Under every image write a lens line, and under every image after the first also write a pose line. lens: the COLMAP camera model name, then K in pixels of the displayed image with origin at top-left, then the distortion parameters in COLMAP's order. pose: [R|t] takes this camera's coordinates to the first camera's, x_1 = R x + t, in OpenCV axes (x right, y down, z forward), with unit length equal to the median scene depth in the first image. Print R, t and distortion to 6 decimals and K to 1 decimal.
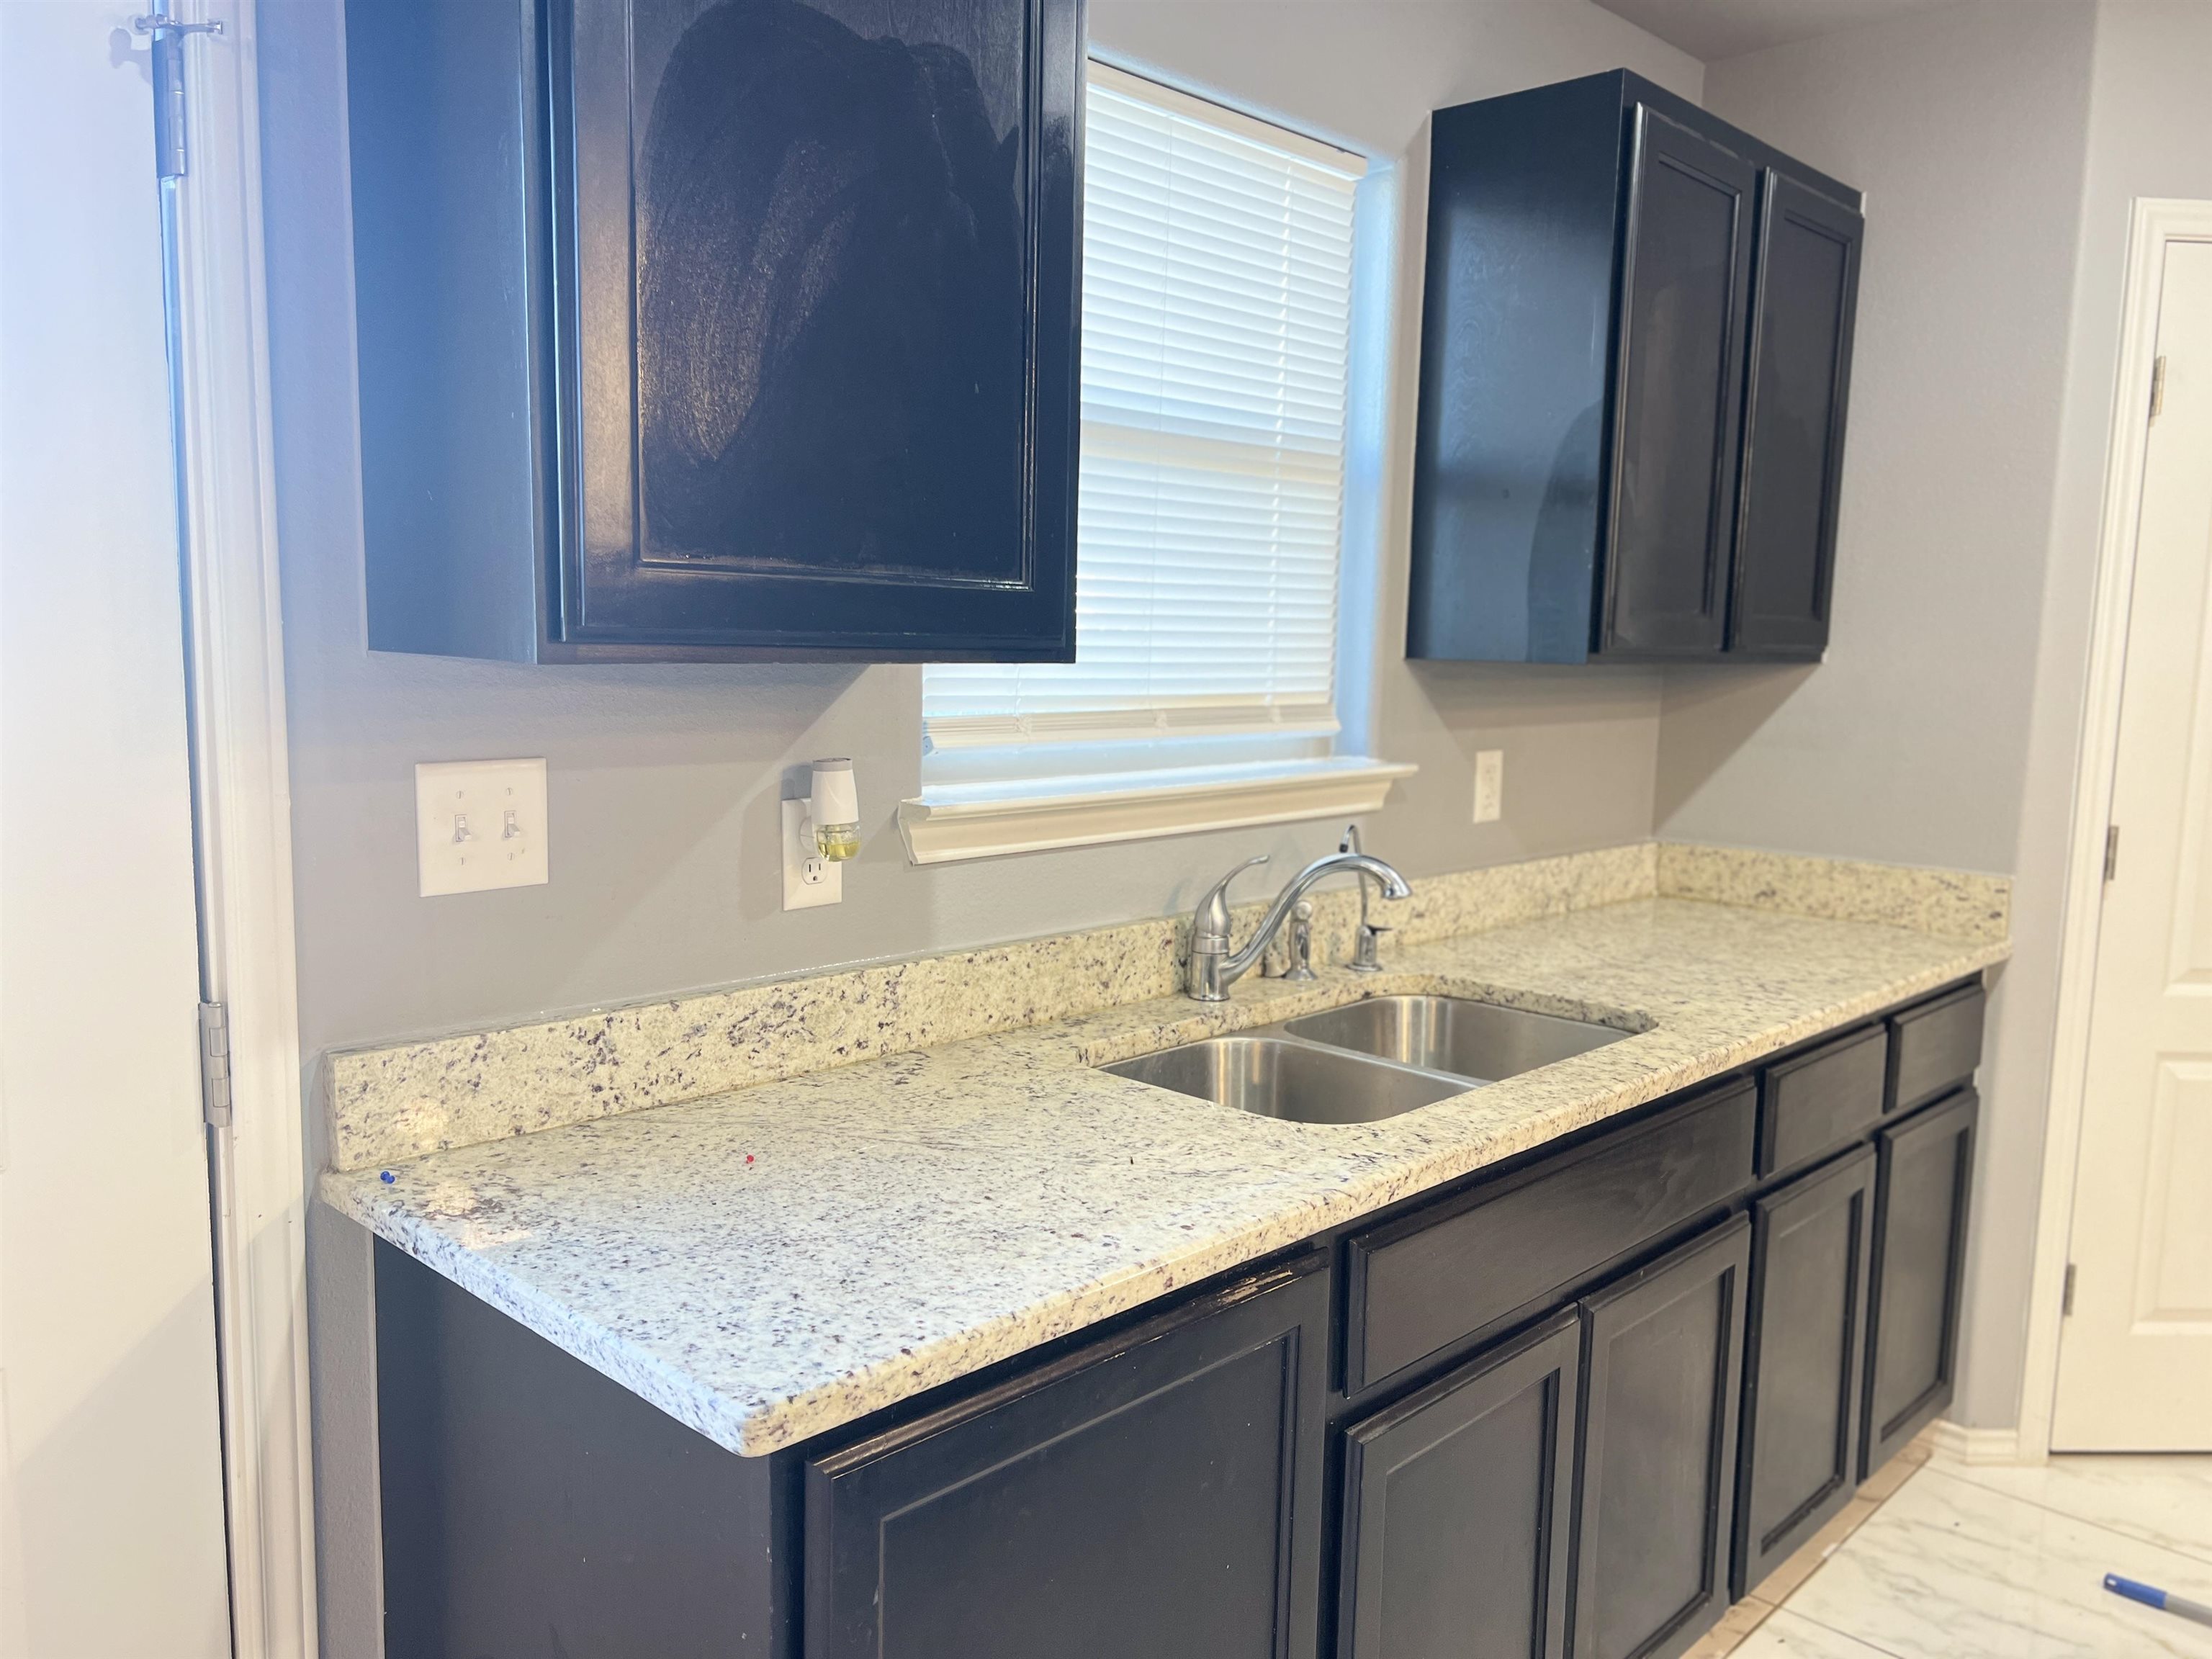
lens RADIAL K [[1680.4, 0, 1102.2], [0, 1680.4, 831.9], [0, 0, 1]] dist [0.041818, -0.042966]
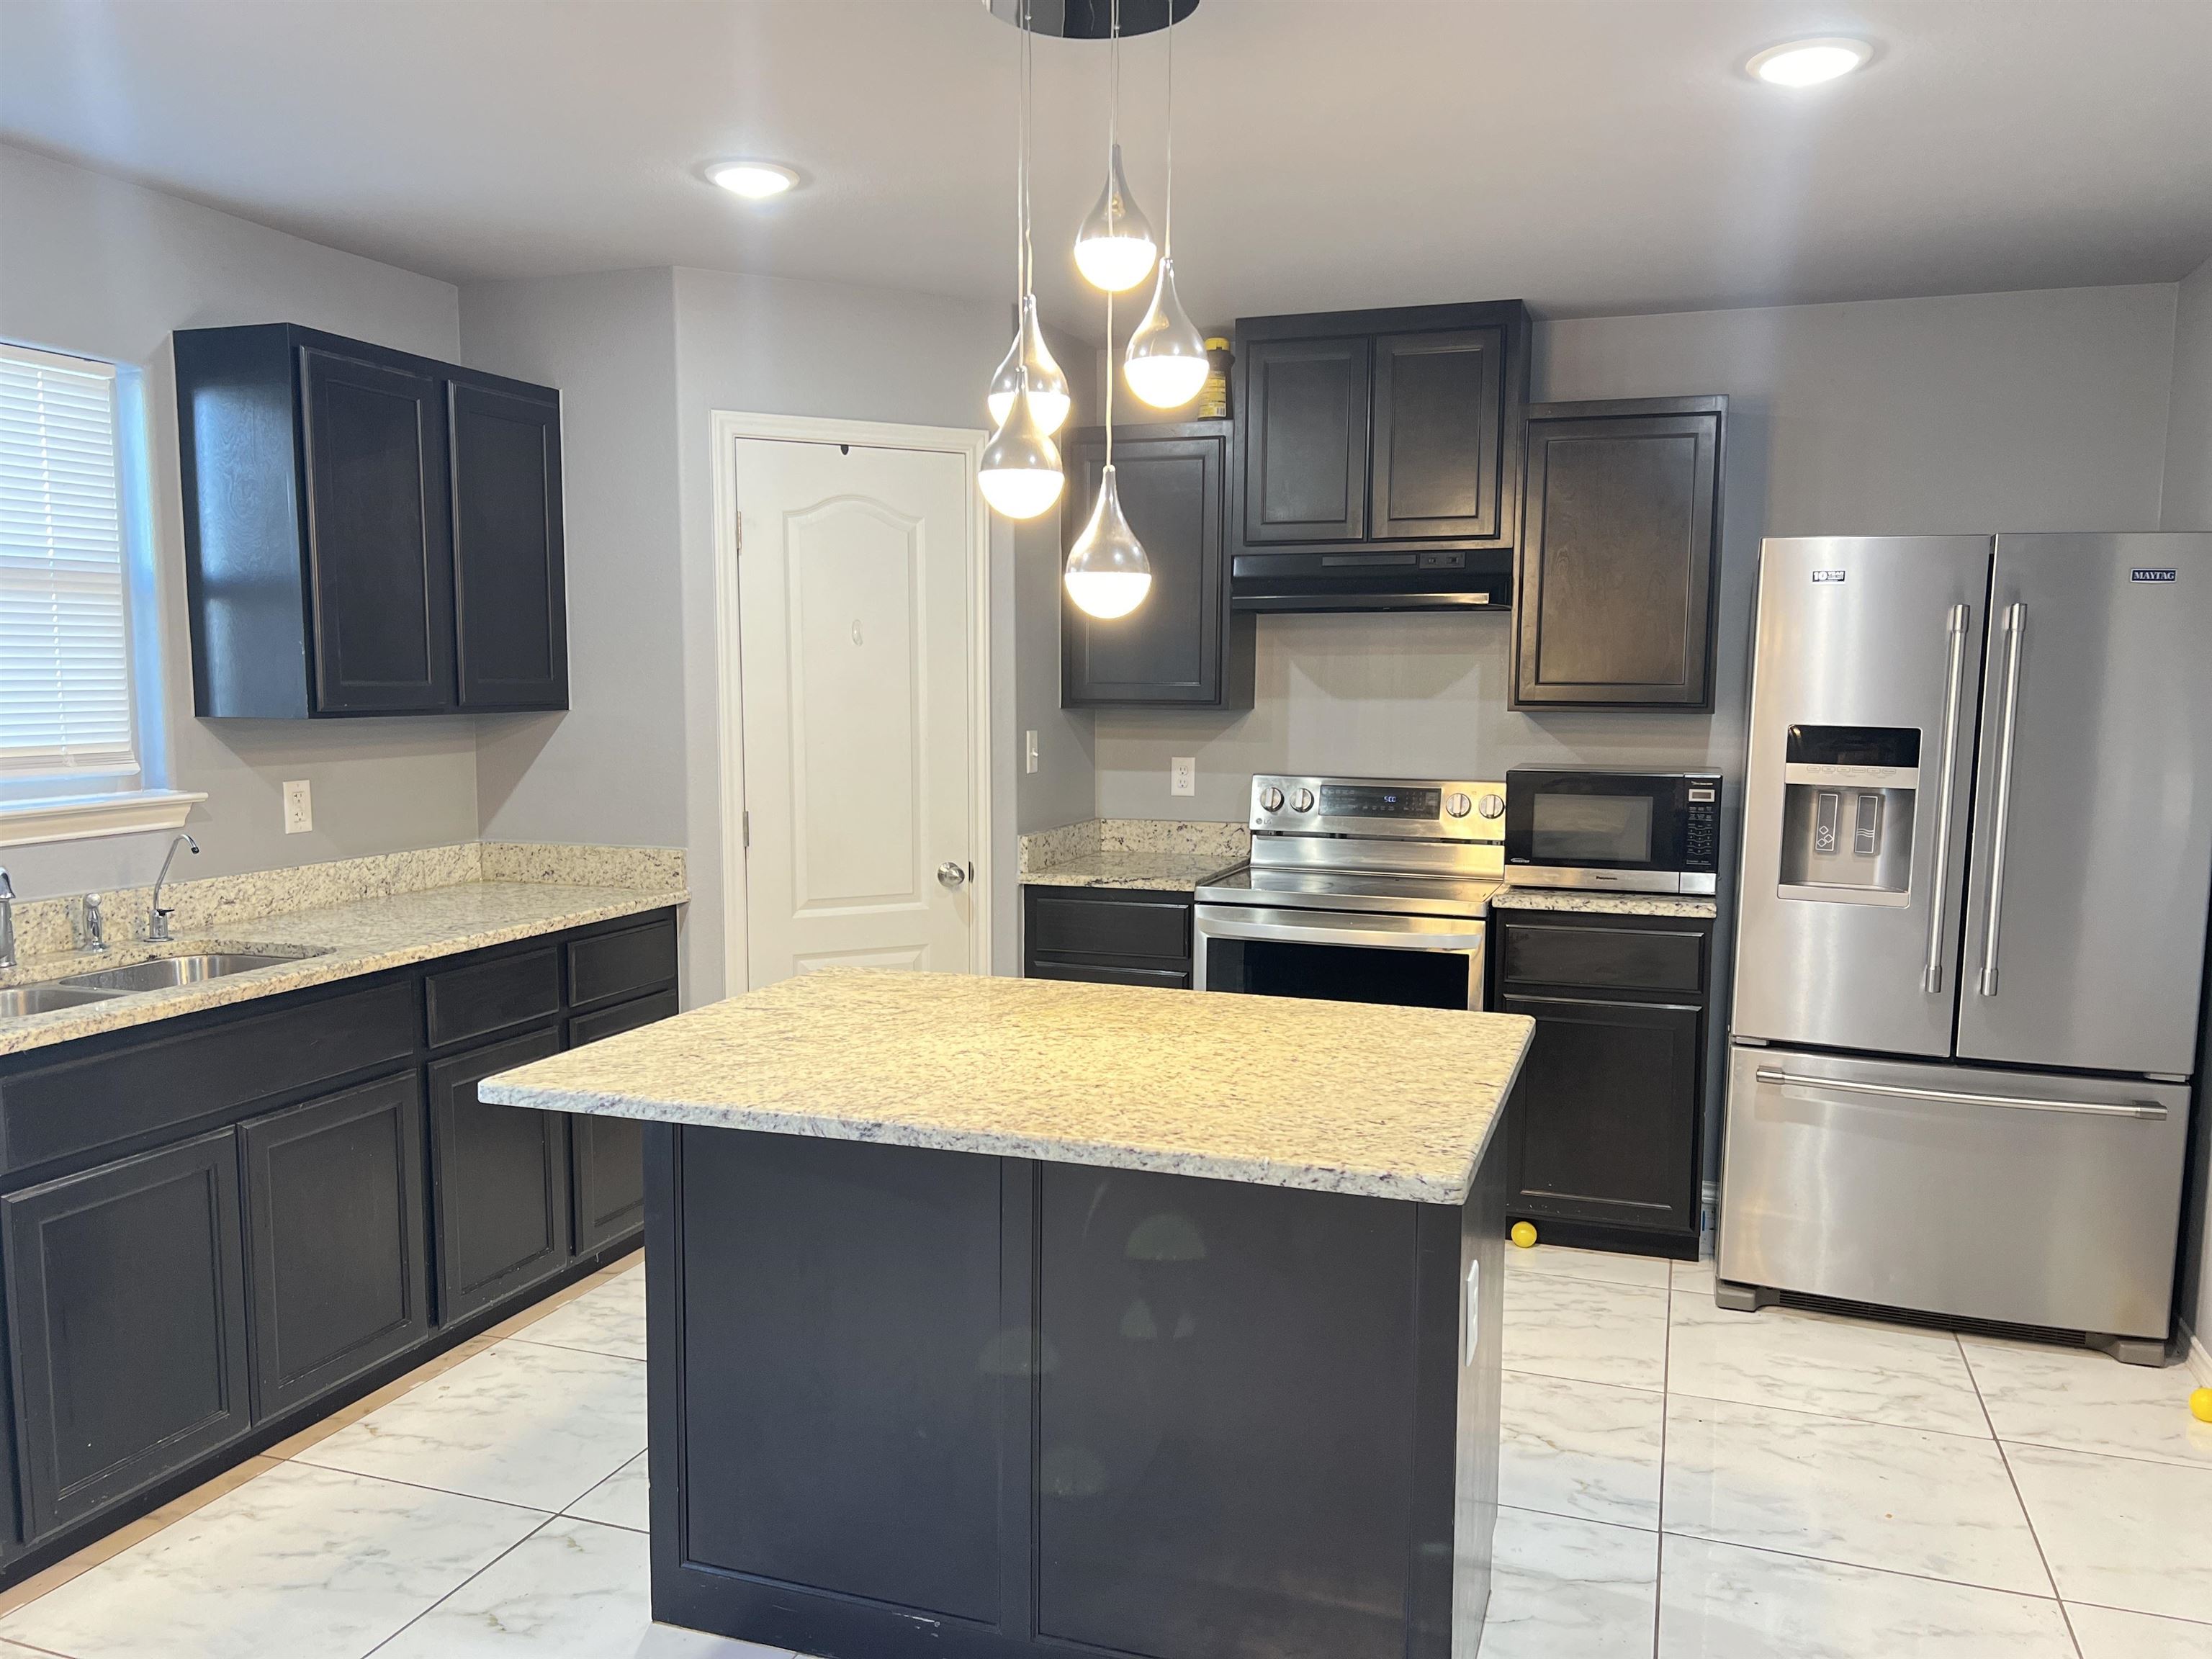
lens RADIAL K [[1680.4, 0, 1109.0], [0, 1680.4, 832.8], [0, 0, 1]] dist [0.041818, -0.042966]
pose [[0.910341, -0.059374, 0.409577, 0.268068], [0.068246, 0.997644, -0.007062, 0.049646], [-0.408193, 0.034381, 0.912248, -0.532041]]
